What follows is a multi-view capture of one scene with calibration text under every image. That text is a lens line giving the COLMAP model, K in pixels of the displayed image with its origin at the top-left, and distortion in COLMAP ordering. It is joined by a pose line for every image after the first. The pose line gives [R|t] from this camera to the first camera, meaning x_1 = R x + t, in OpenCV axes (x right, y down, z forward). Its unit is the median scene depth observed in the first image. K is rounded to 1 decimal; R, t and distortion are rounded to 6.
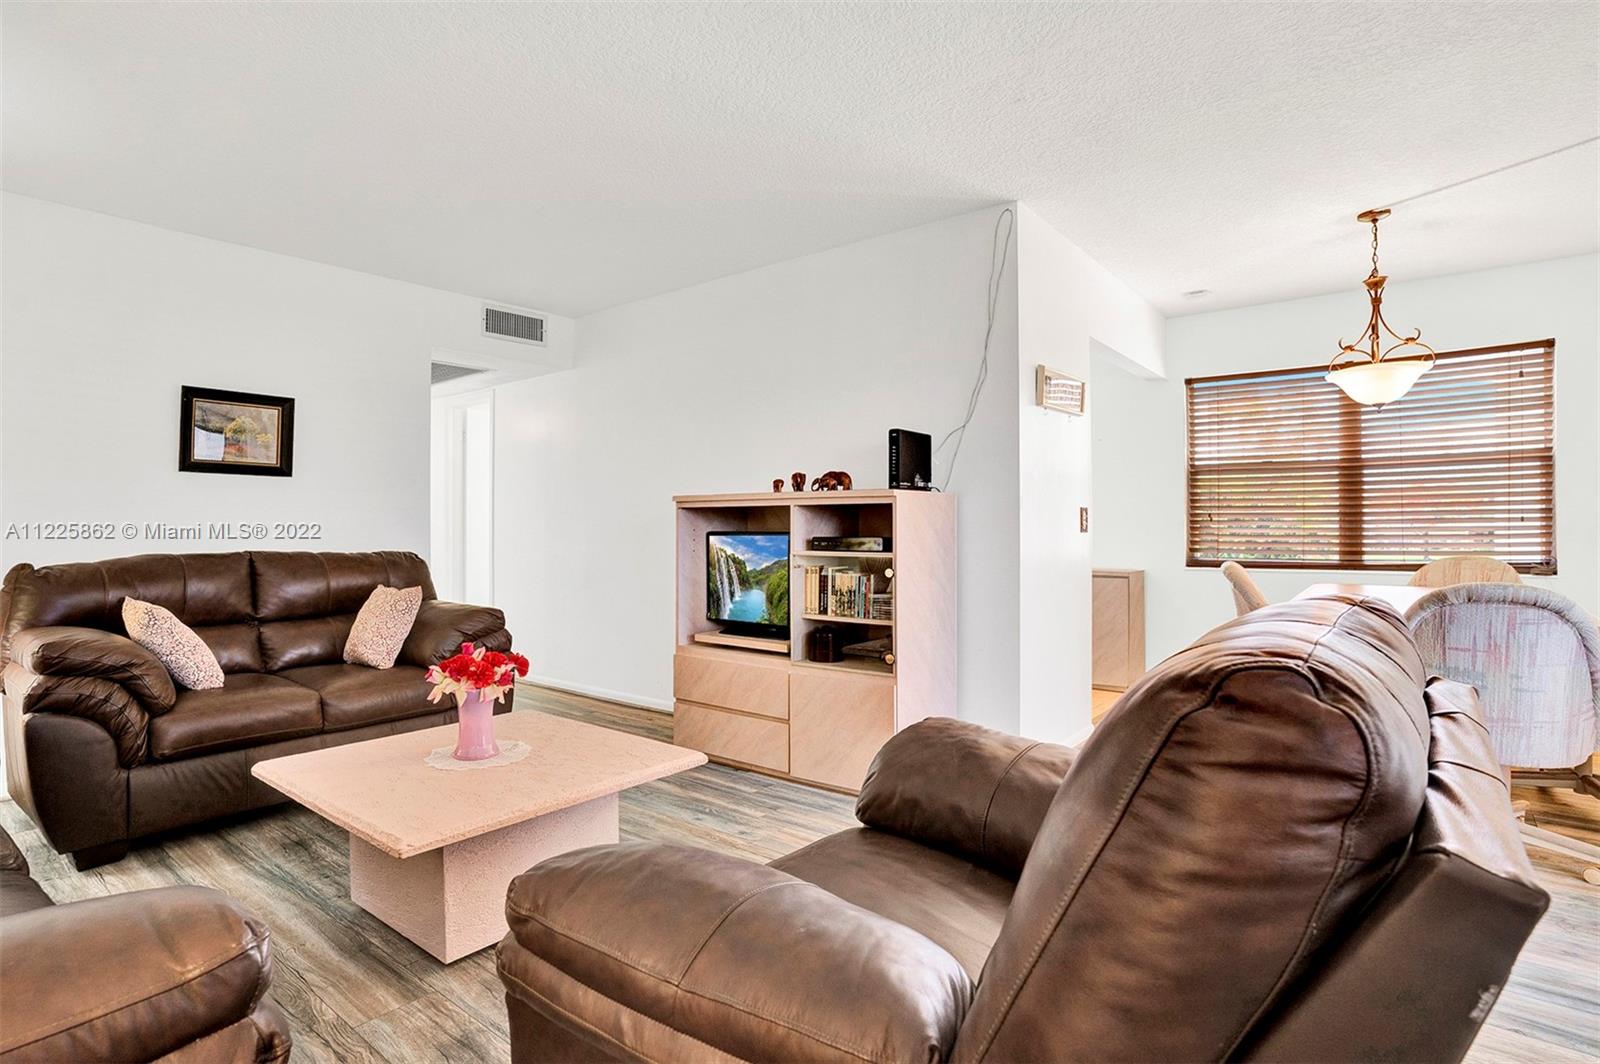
lens RADIAL K [[821.2, 0, 807.0], [0, 821.2, 522.8], [0, 0, 1]] dist [-0.072496, 0.040285]
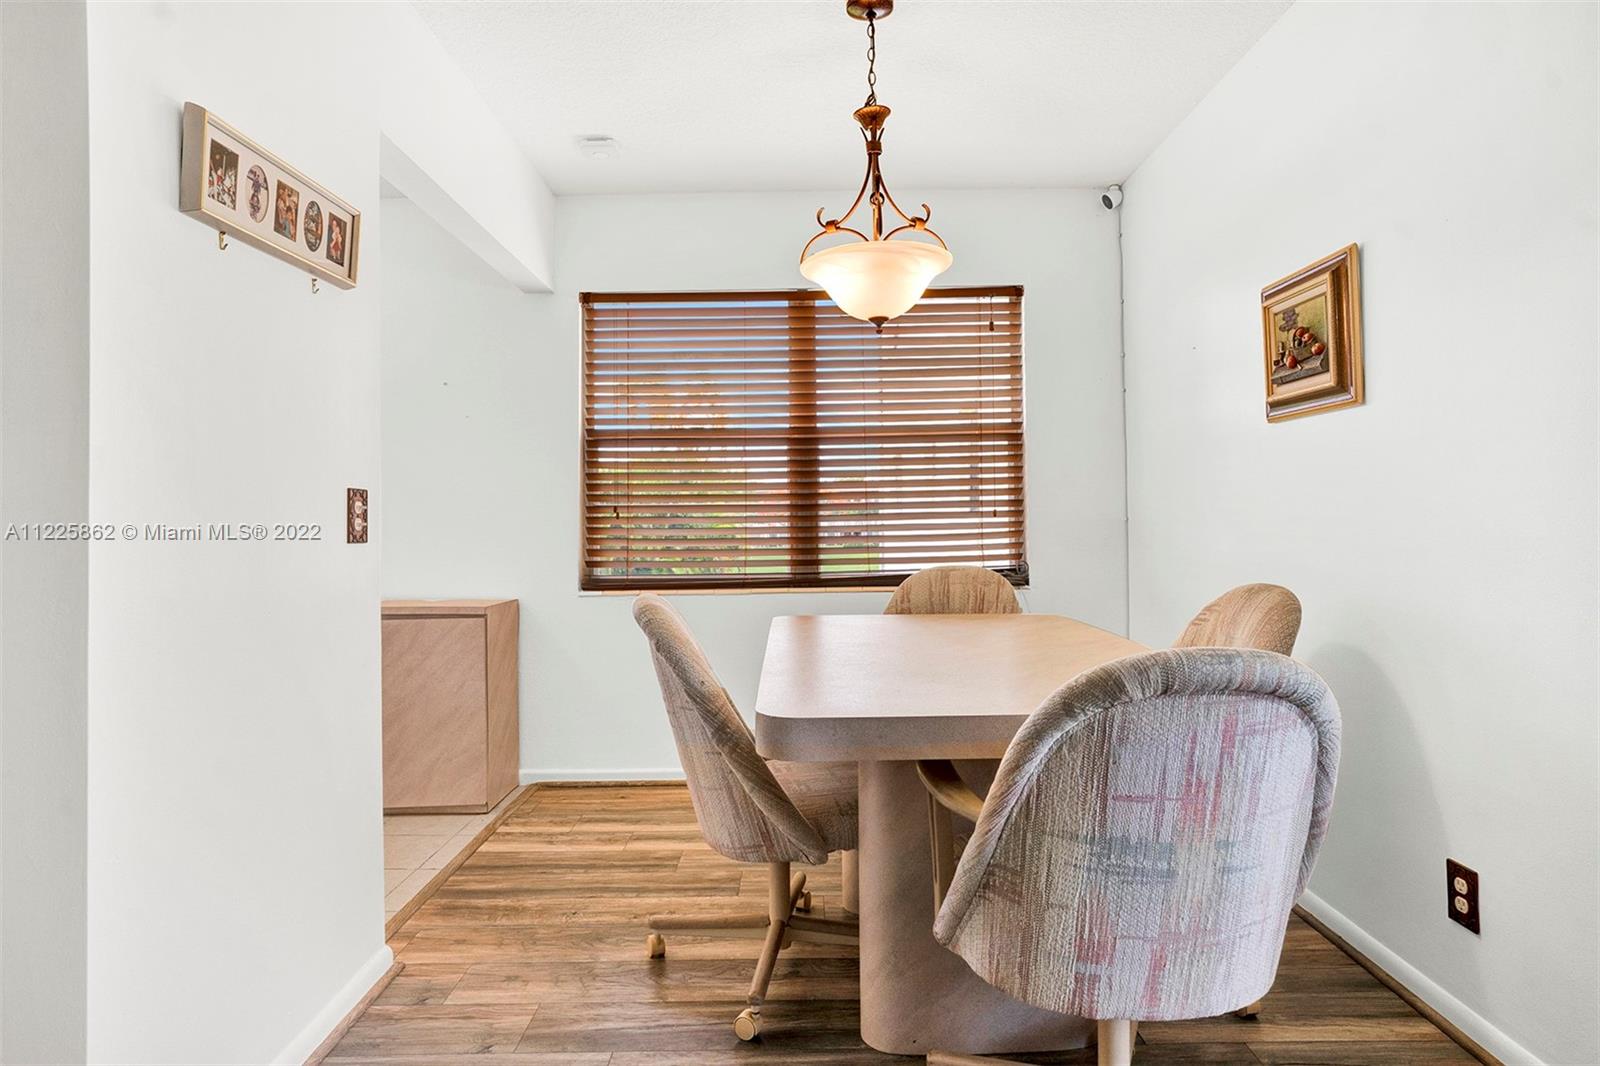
lens RADIAL K [[926.0, 0, 805.8], [0, 926.0, 521.3], [0, 0, 1]] dist [-0.040265, 0.036250]
pose [[0.790275, -0.004686, 0.612734, 0.205738], [0.006198, 0.999981, -0.000346, 0.001831], [-0.612721, 0.004071, 0.790289, 0.402372]]
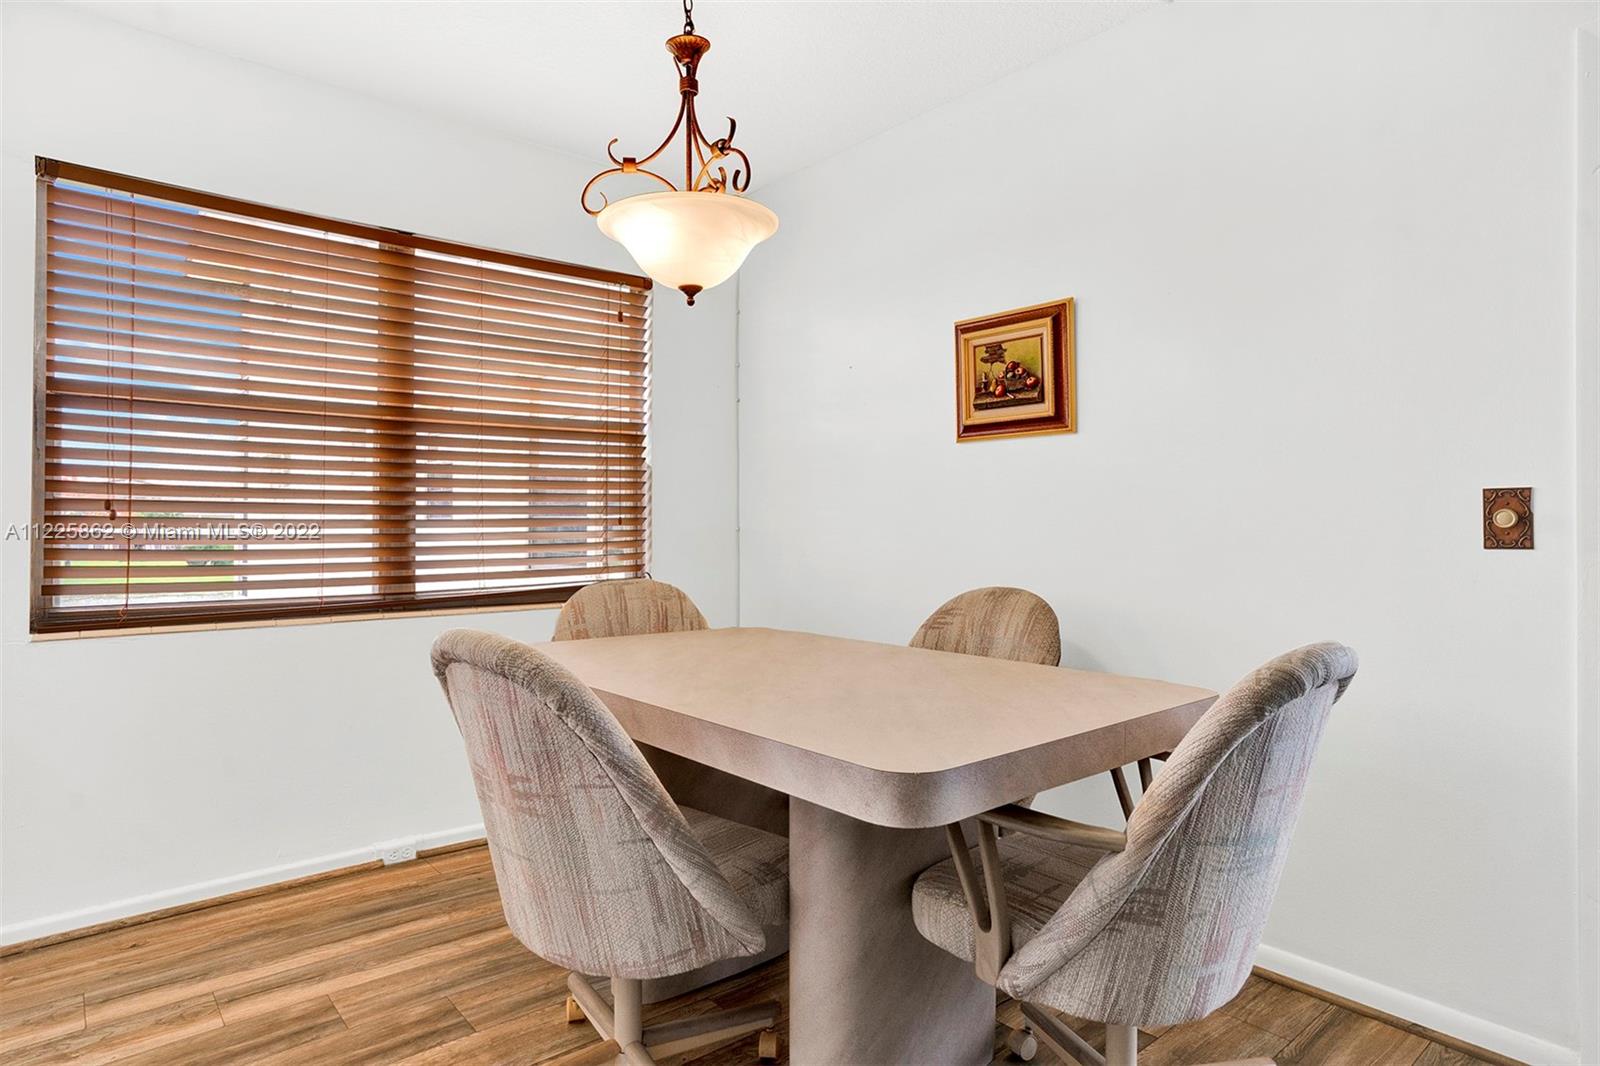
lens RADIAL K [[926.0, 0, 805.8], [0, 926.0, 521.3], [0, 0, 1]] dist [-0.040265, 0.036250]
pose [[0.202939, 0.012174, 0.979116, 0.131900], [-0.003820, 0.999925, -0.011641, 0.004261], [-0.979184, -0.001378, 0.202970, 0.668683]]
